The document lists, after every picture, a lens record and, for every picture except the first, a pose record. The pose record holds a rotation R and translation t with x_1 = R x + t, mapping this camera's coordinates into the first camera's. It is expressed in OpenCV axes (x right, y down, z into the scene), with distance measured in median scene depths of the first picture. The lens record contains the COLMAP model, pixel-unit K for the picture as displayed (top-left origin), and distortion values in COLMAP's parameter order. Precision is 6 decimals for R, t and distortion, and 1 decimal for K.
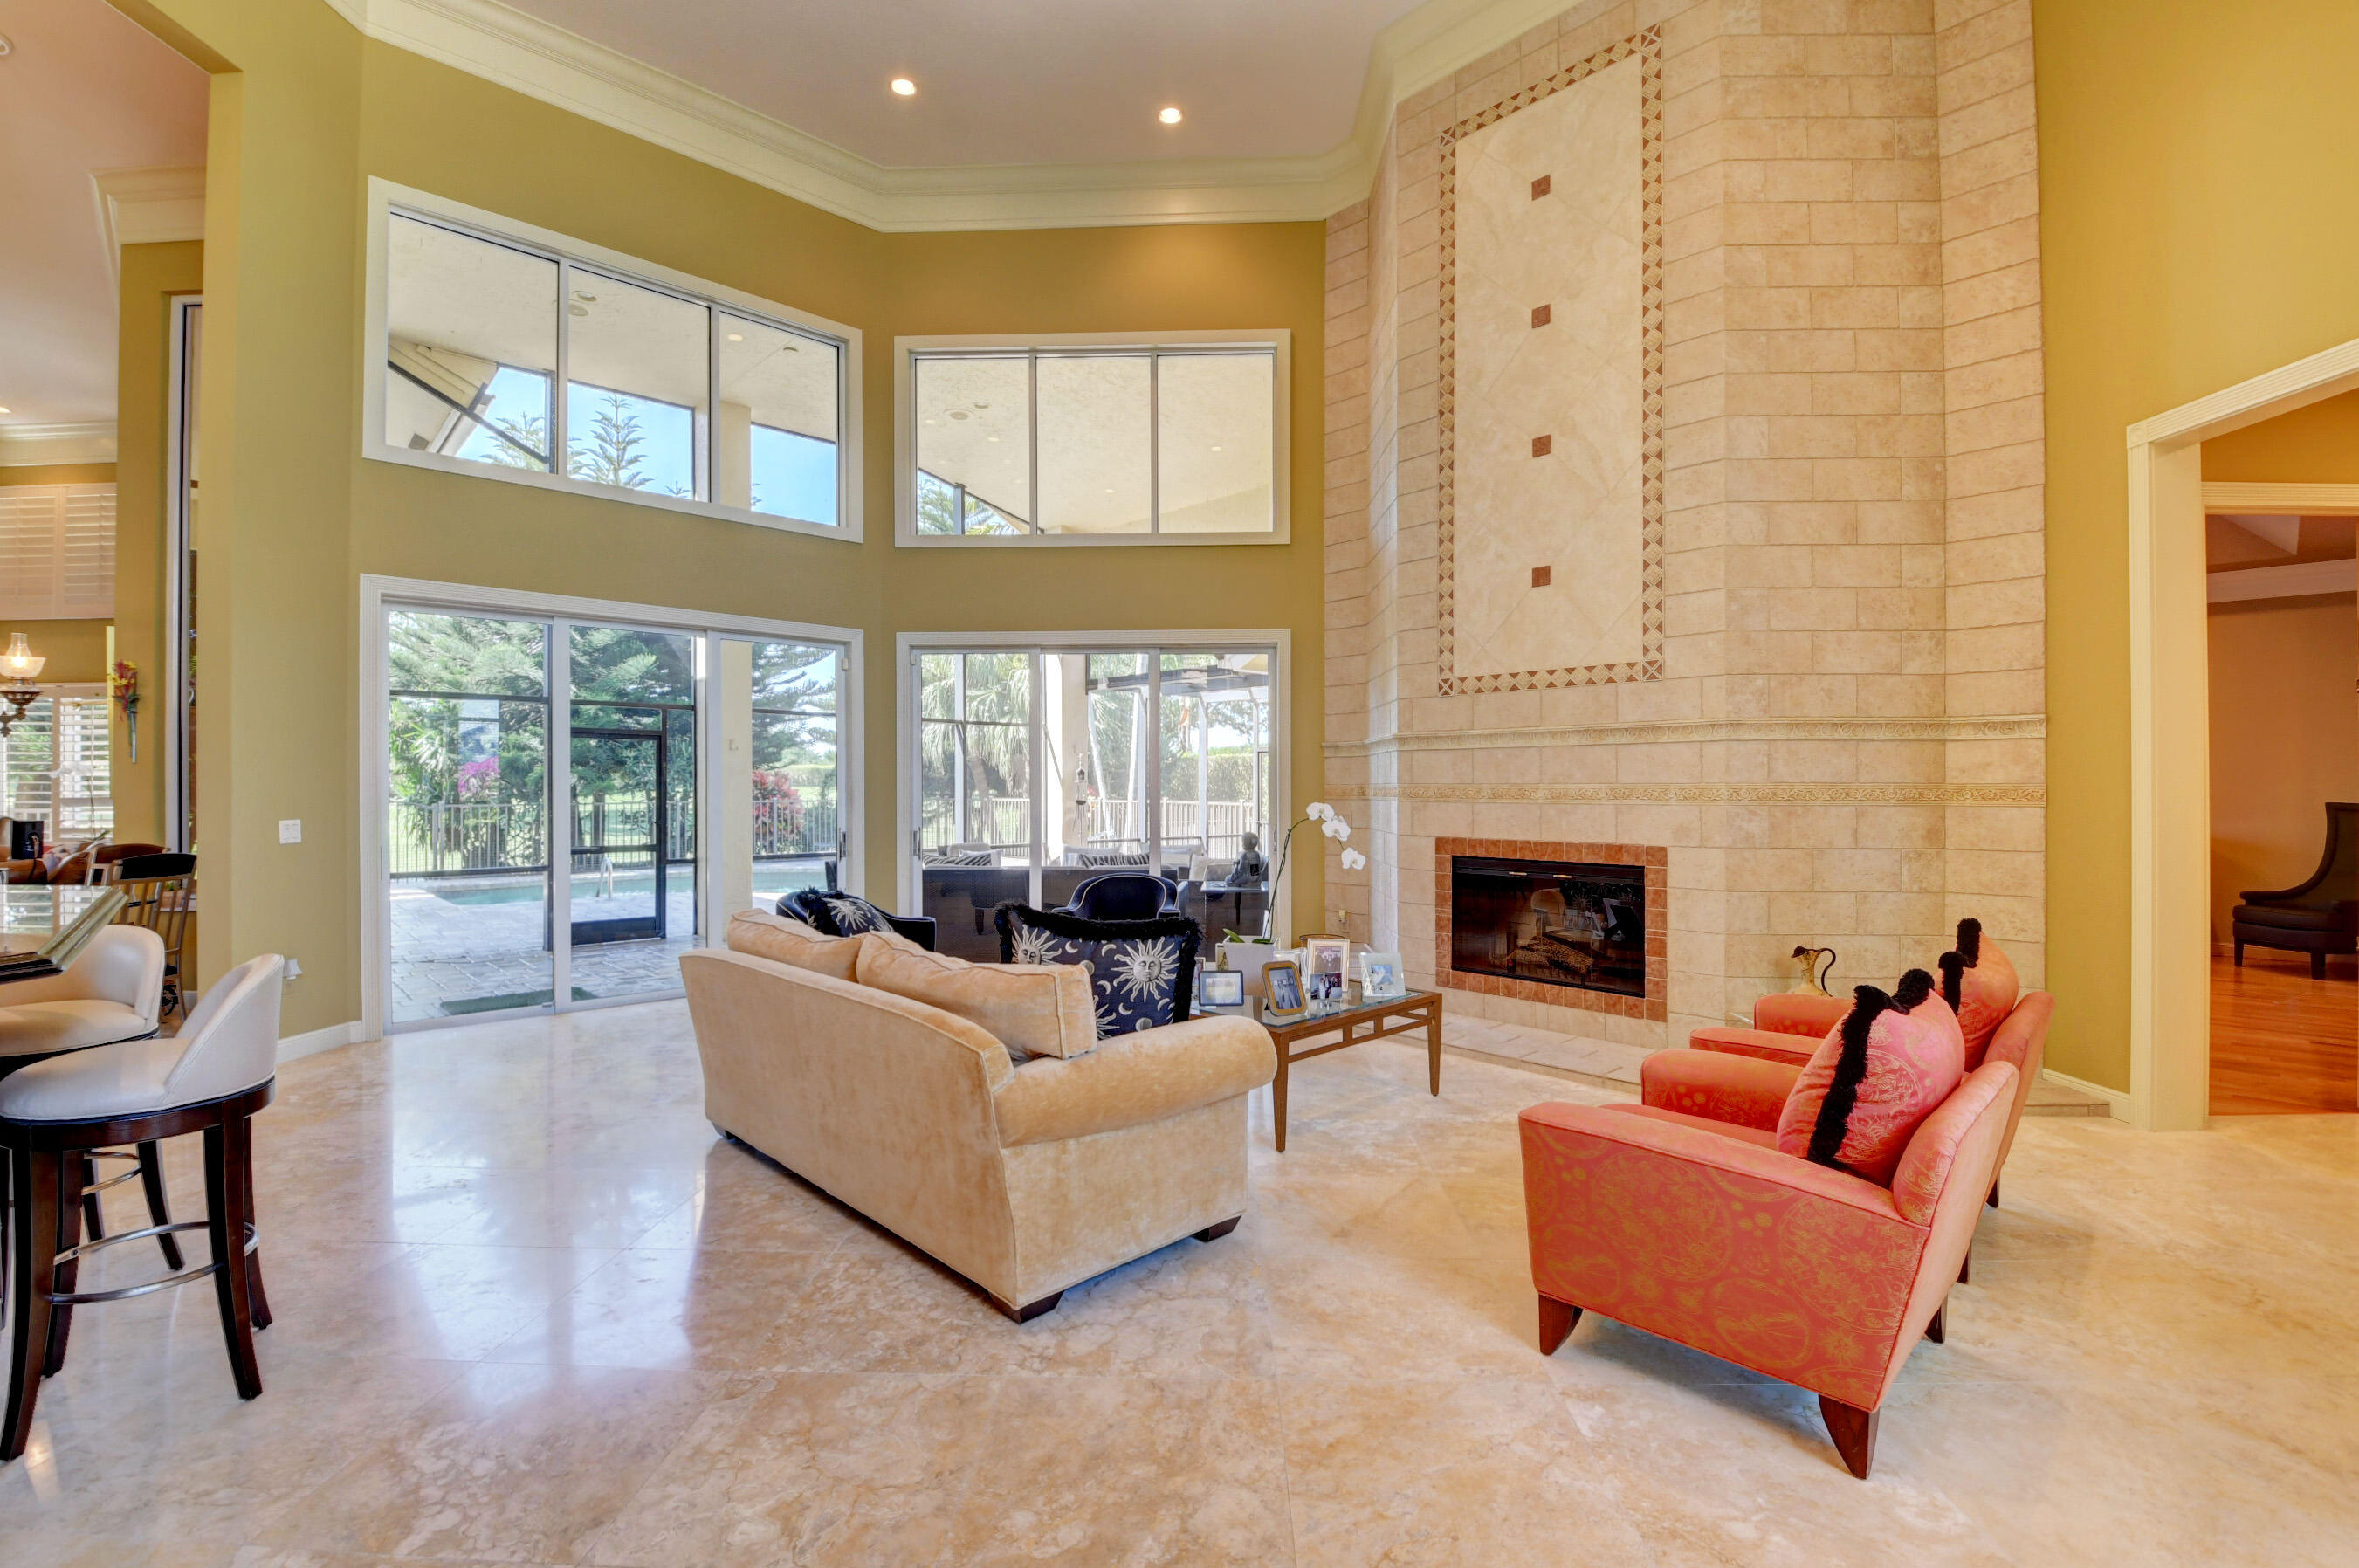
lens RADIAL K [[1035.3, 0, 1174.7], [0, 1035.3, 788.6], [0, 0, 1]] dist [0.020168, -0.030391]
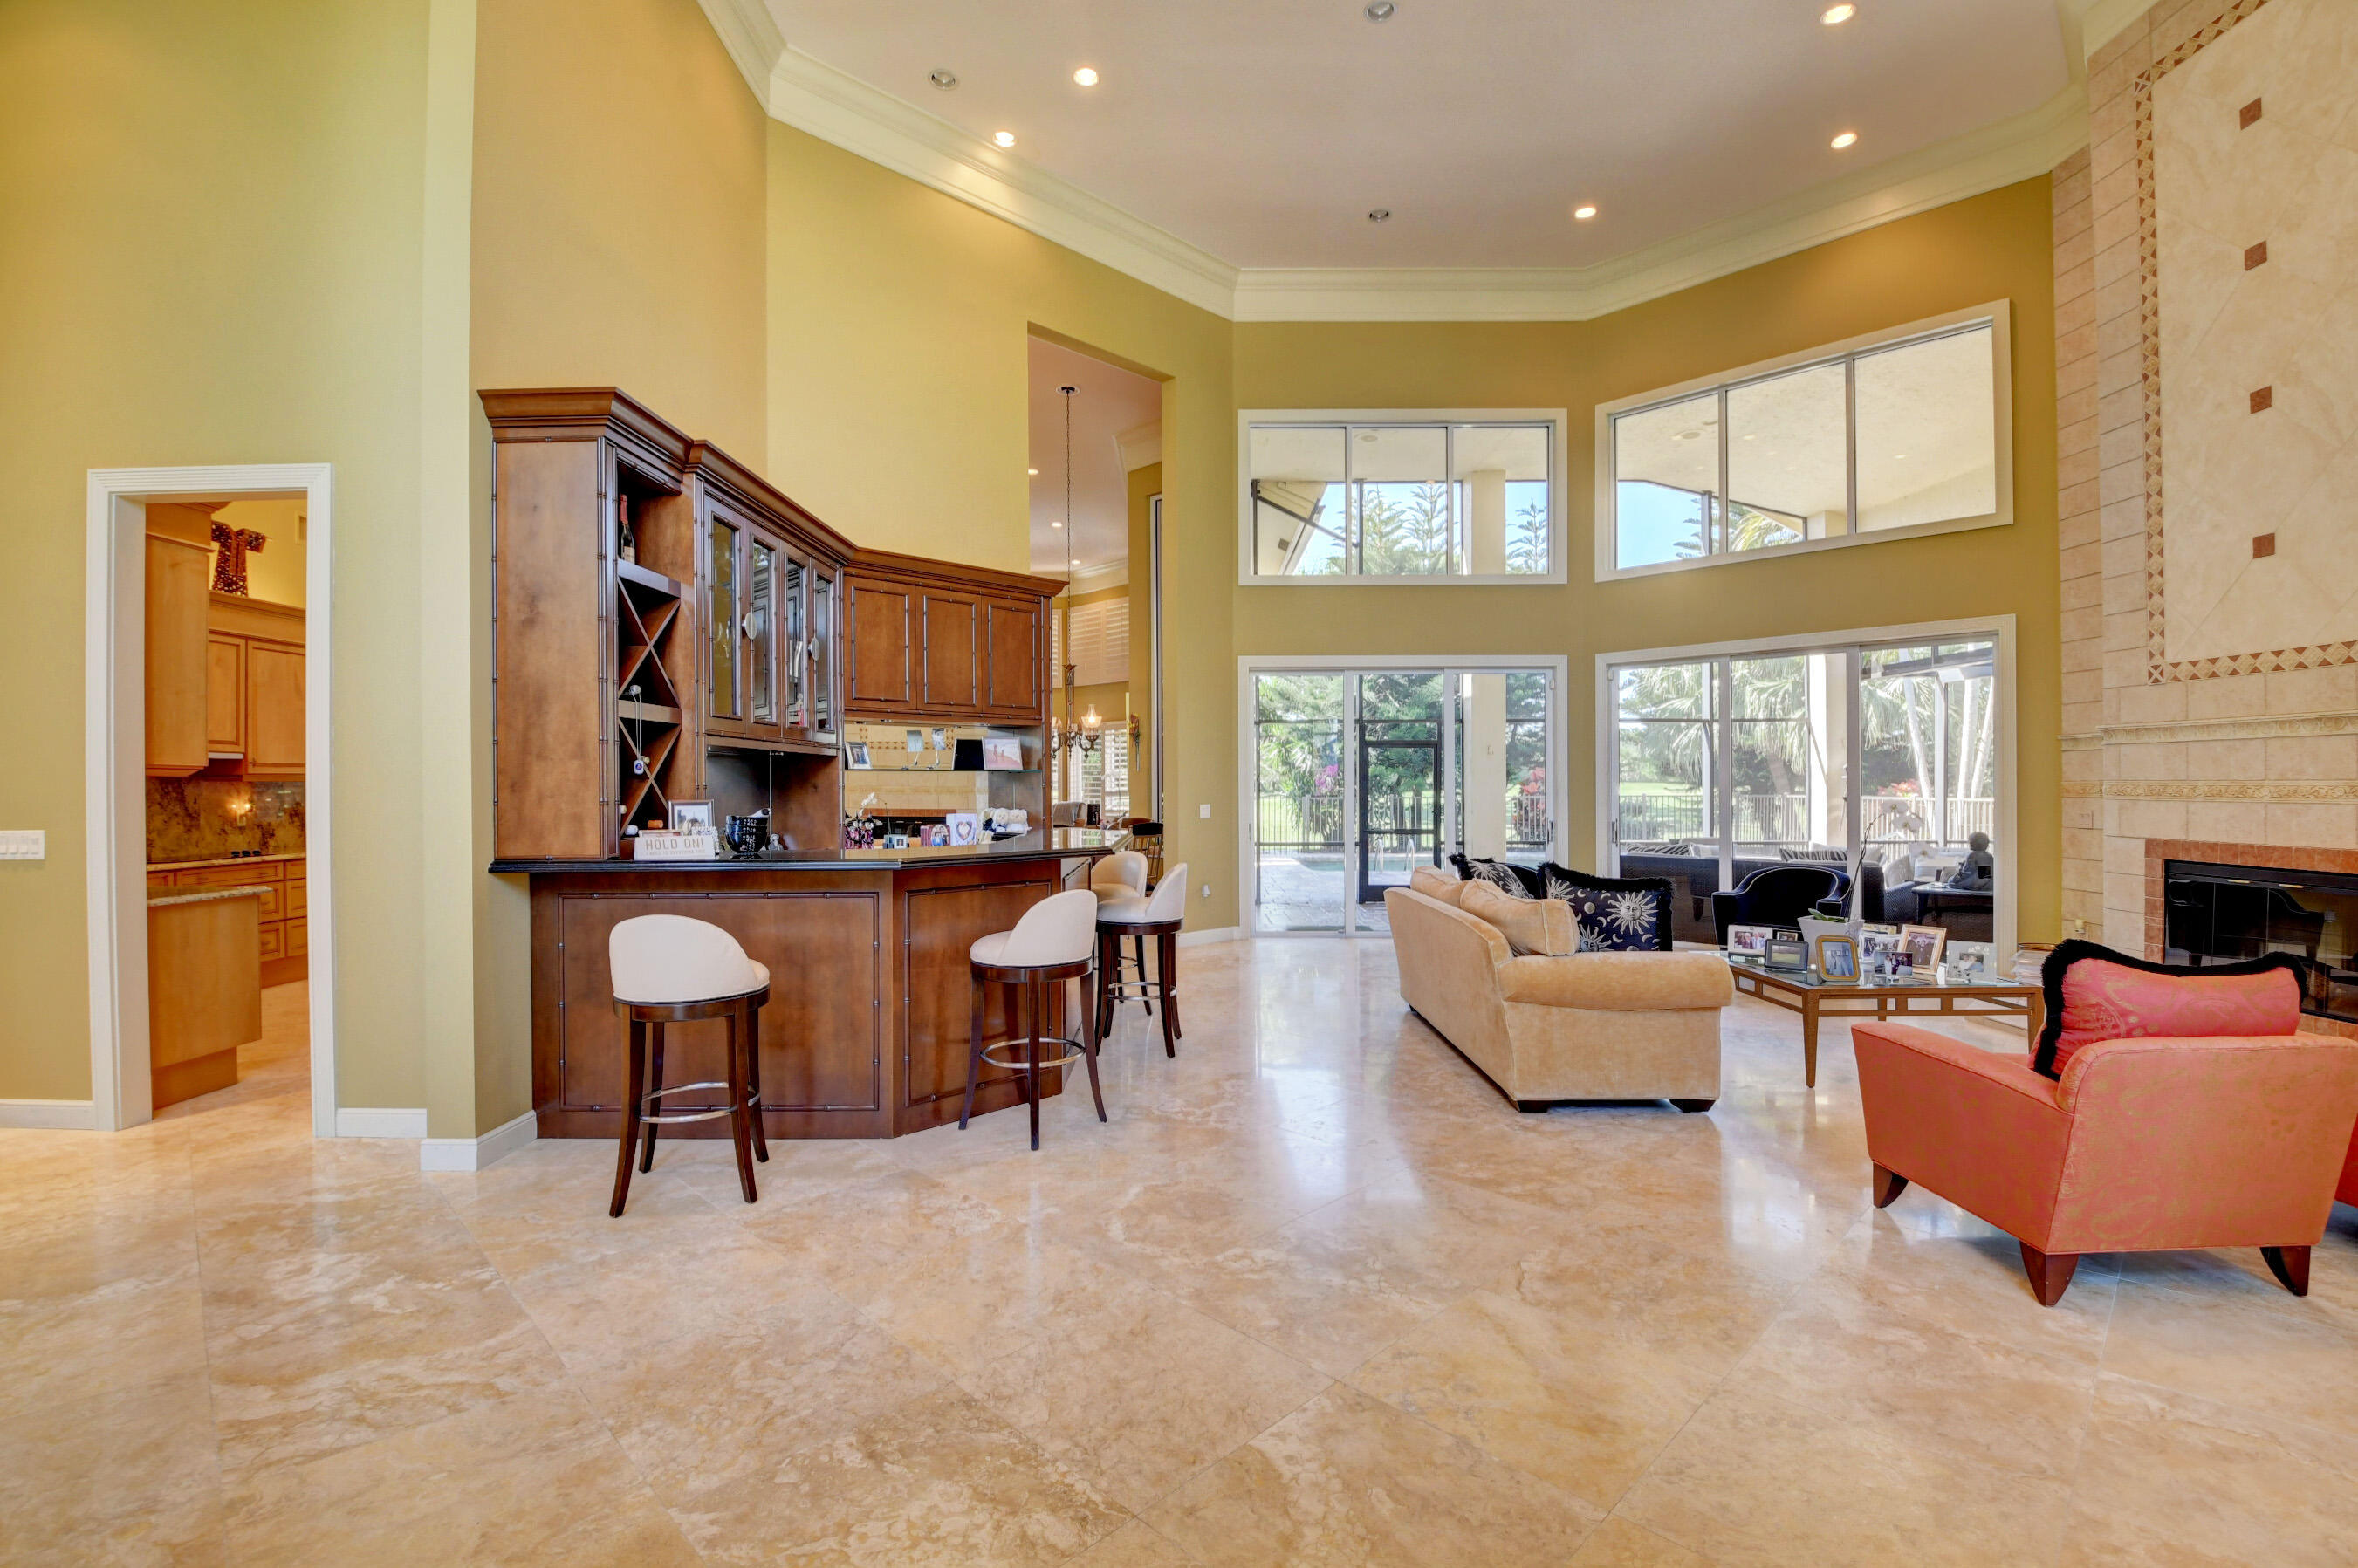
lens RADIAL K [[1034.8, 0, 1174.2], [0, 1034.8, 788.6], [0, 0, 1]] dist [0.020168, -0.030391]
pose [[0.724126, 0.000994, -0.689667, 0.257759], [0.001846, 0.999993, 0.003380, -0.001901], [0.689665, -0.003721, 0.724119, -0.248547]]
